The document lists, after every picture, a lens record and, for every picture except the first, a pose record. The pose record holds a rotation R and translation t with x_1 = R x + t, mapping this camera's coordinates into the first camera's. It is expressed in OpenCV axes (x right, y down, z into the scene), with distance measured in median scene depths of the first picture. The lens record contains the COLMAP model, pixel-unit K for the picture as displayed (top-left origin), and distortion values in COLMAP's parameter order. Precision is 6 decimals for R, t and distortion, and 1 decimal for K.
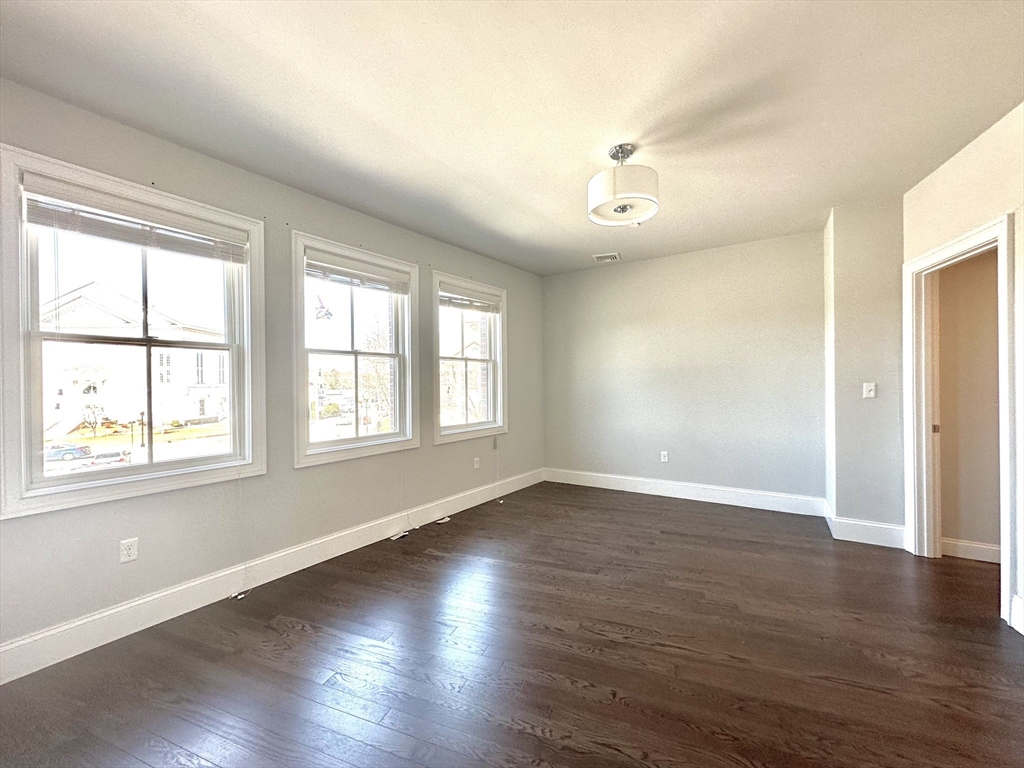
lens RADIAL K [[407.7, 0, 507.8], [0, 407.7, 377.8], [0, 0, 1]] dist [-0.005186, 0.000940]
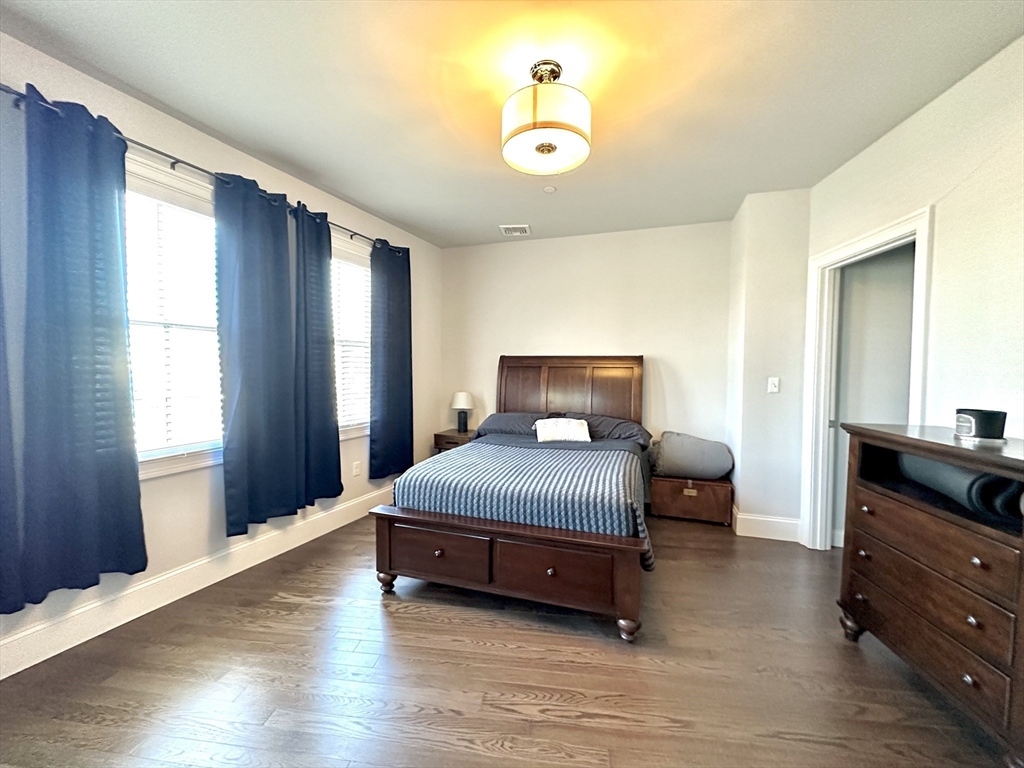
lens RADIAL K [[407.7, 0, 507.6], [0, 407.7, 381.9], [0, 0, 1]] dist [-0.005186, 0.000940]
pose [[0.969642, 0.012011, 0.244232, 0.025073], [-0.022013, 0.999025, 0.038264, -0.000283], [-0.243534, -0.042479, 0.968962, 0.233404]]
